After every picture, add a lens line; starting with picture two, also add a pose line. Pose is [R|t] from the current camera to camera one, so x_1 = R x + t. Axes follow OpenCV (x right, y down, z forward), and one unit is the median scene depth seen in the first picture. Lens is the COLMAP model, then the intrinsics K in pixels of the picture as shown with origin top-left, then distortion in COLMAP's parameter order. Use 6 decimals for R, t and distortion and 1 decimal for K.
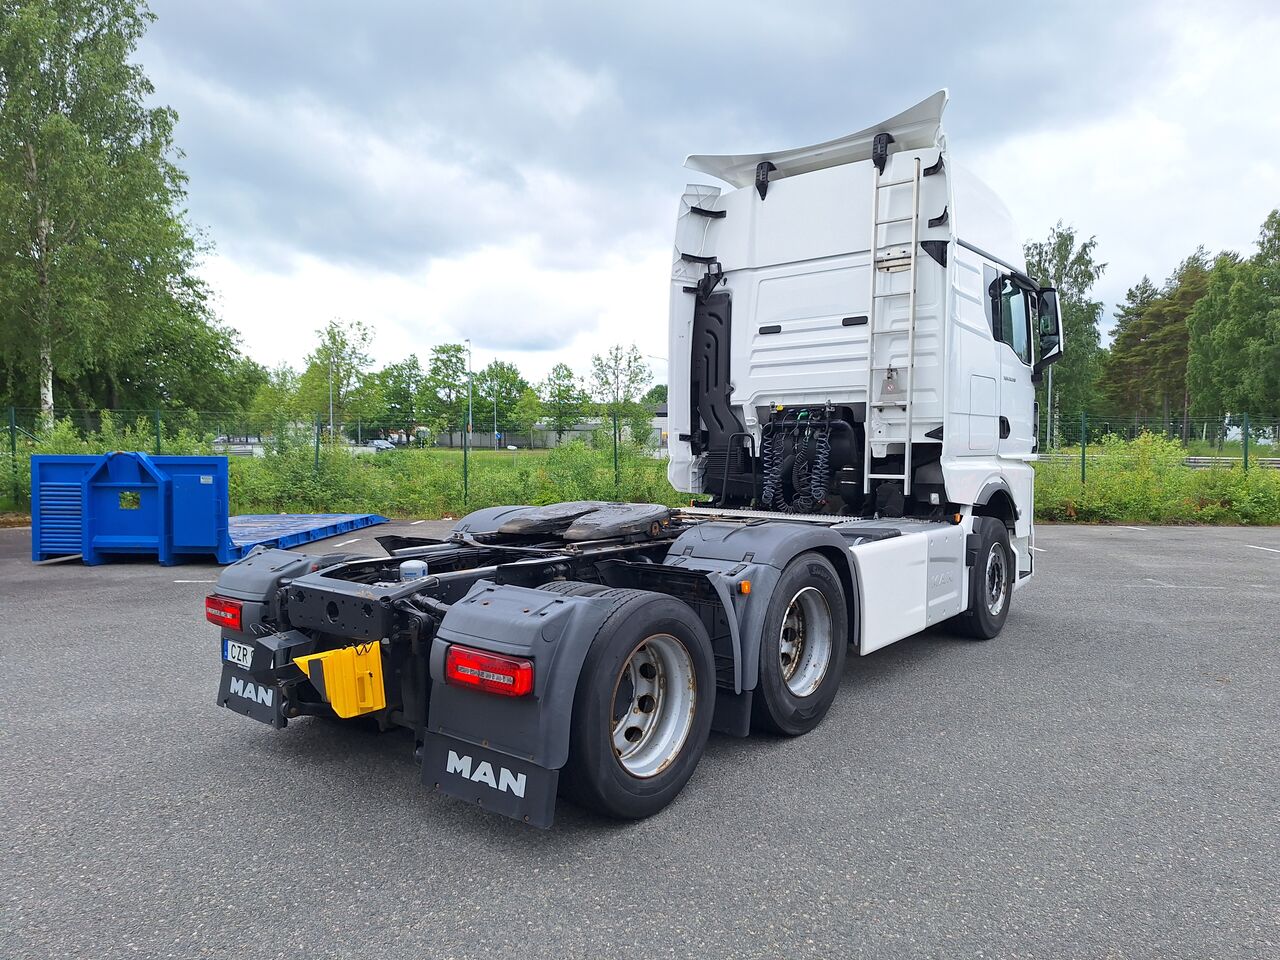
lens RADIAL K [[851.7, 0, 645.5], [0, 851.7, 500.6], [0, 0, 1]] dist [-0.064596, -0.001407]
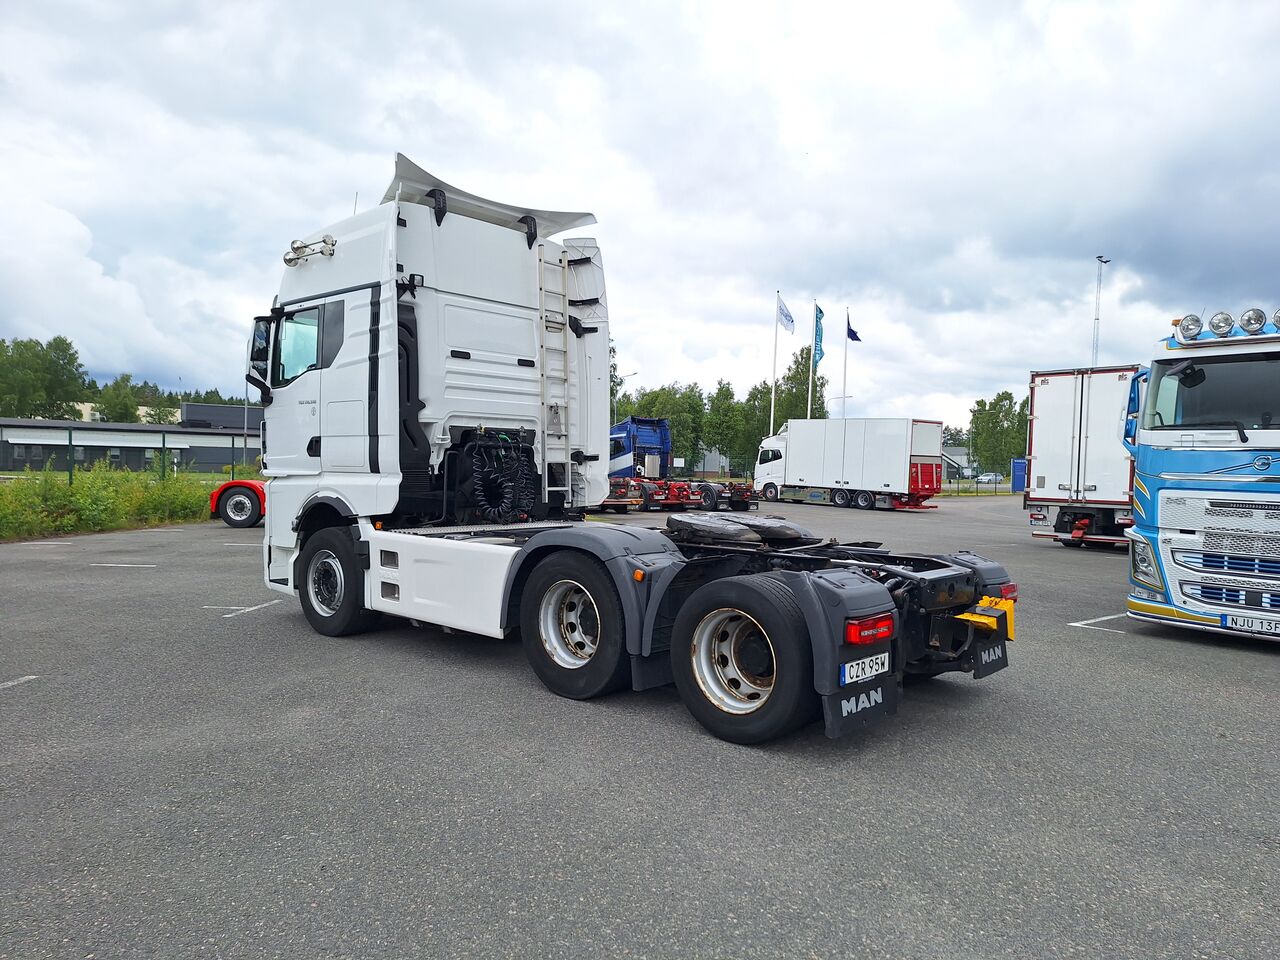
lens RADIAL K [[851.7, 0, 645.5], [0, 851.7, 500.6], [0, 0, 1]] dist [-0.064596, -0.001407]
pose [[0.102758, -0.035282, 0.994080, -0.961186], [0.029705, 0.999034, 0.032388, -0.046876], [-0.994263, 0.026201, 0.103707, 0.700477]]
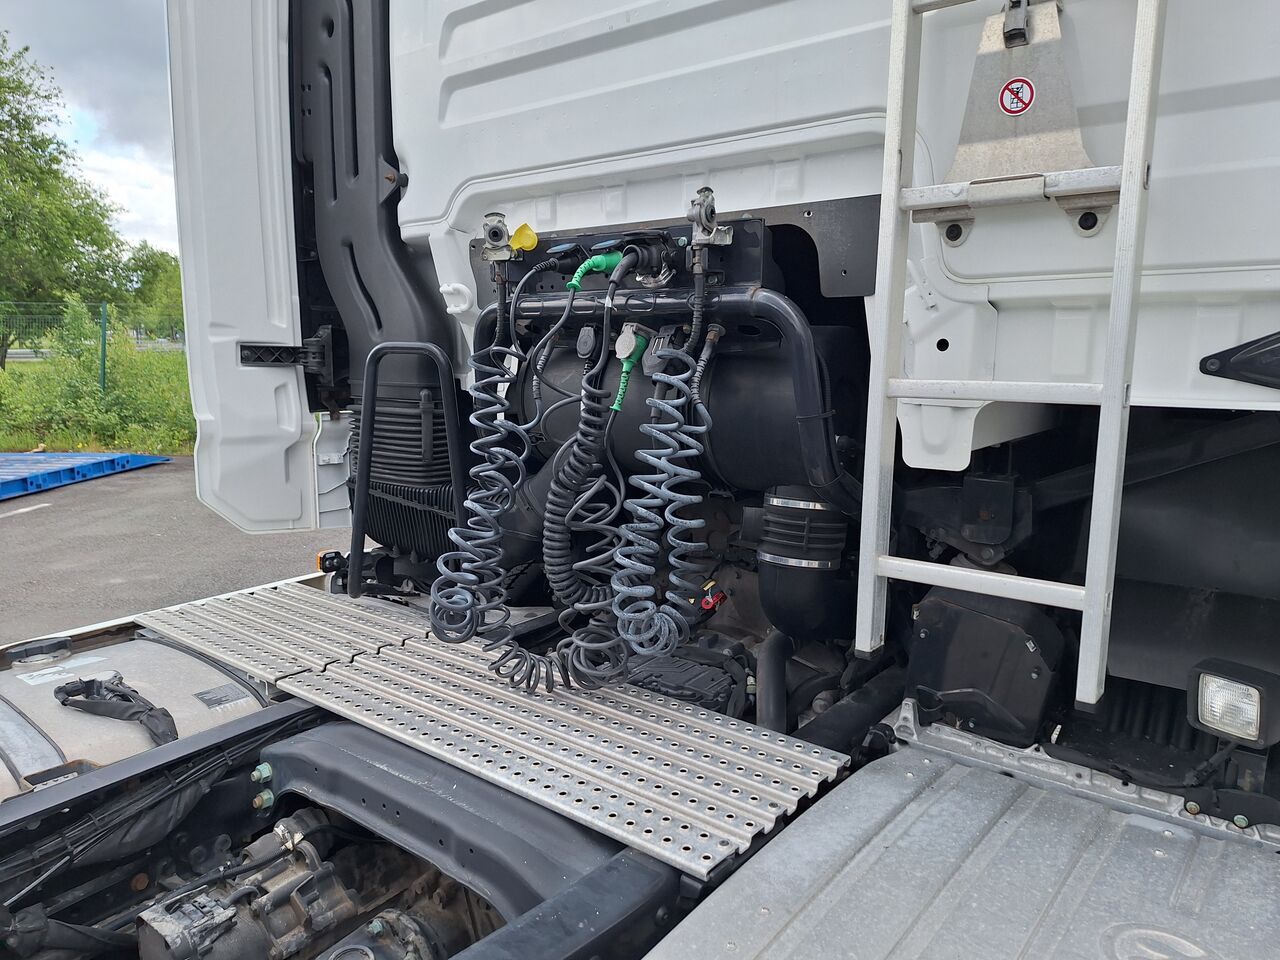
lens RADIAL K [[901.5, 0, 640.0], [0, 901.5, 480.0], [0, 0, 1]] dist [0.179125, -0.323629]
pose [[0.999931, 0.001642, -0.011596, 0.202101], [-0.000591, 0.995938, 0.090045, -0.066798], [0.011697, -0.090032, 0.995870, 0.761431]]
